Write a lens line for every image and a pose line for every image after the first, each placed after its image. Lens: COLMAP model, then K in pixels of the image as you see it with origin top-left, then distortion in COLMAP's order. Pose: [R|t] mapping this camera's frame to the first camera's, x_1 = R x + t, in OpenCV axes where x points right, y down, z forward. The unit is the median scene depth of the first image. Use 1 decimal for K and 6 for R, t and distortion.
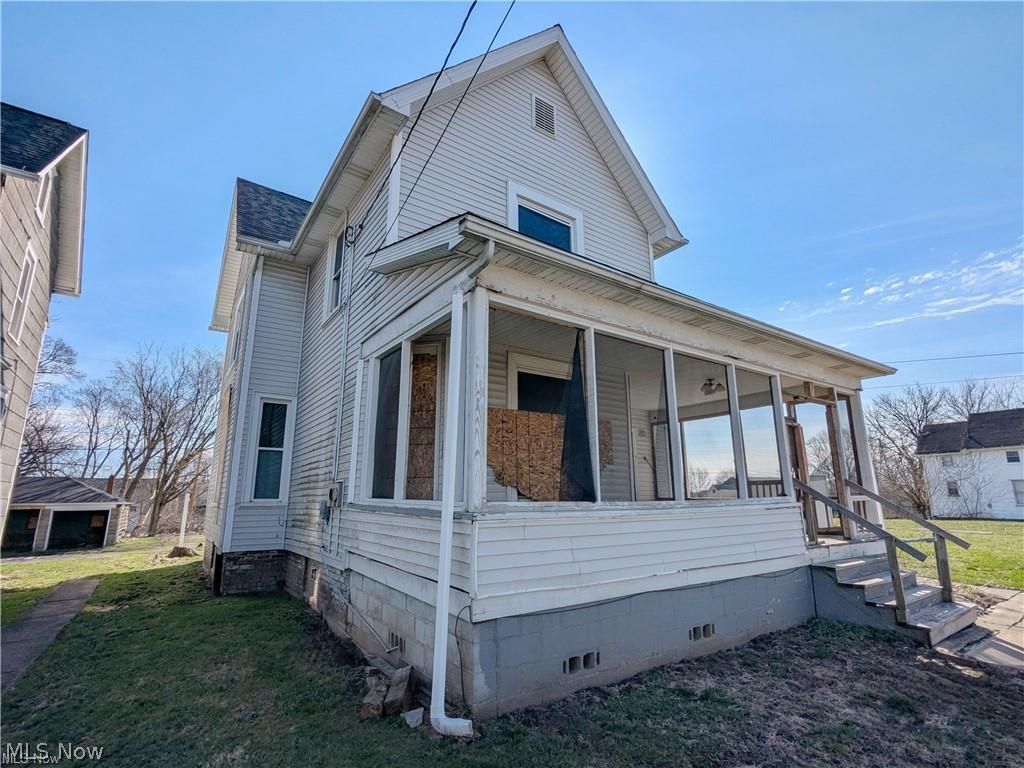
lens RADIAL K [[495.6, 0, 511.5], [0, 495.6, 383.3], [0, 0, 1]] dist [0.000126, 0.000055]
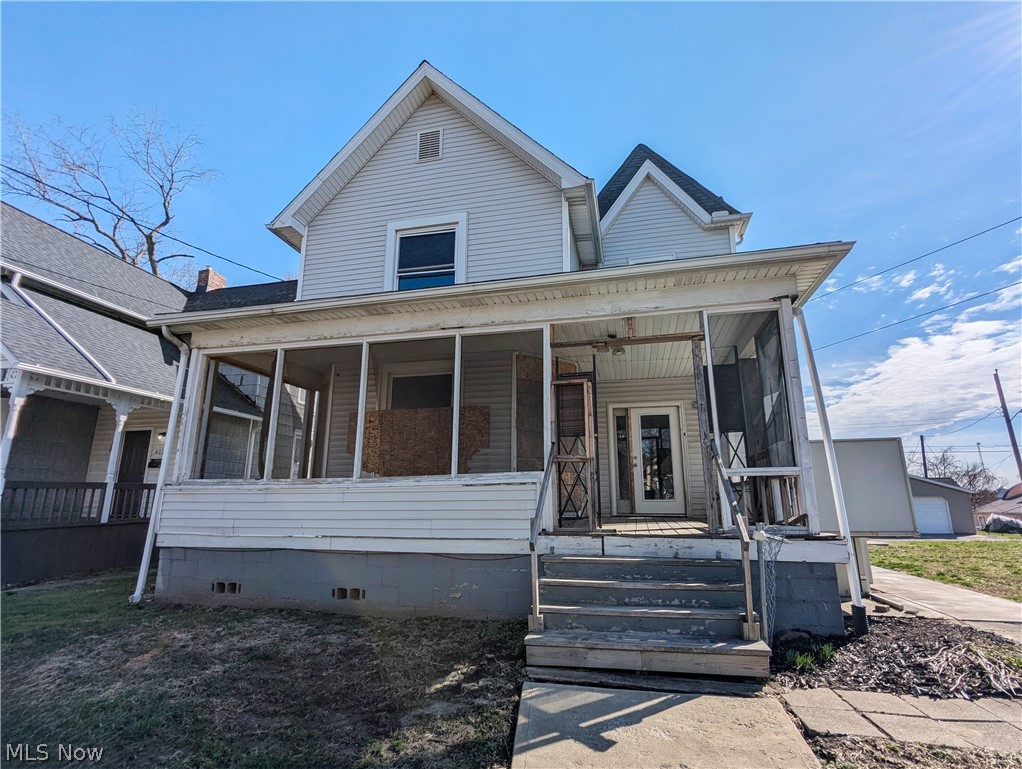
lens RADIAL K [[494.6, 0, 509.8], [0, 494.6, 386.8], [0, 0, 1]] dist [0.000126, 0.000055]
pose [[0.662959, -0.165423, -0.730151, 1.325376], [0.165677, 0.983519, -0.072394, 0.162098], [0.730093, -0.072975, 0.679440, 0.475991]]
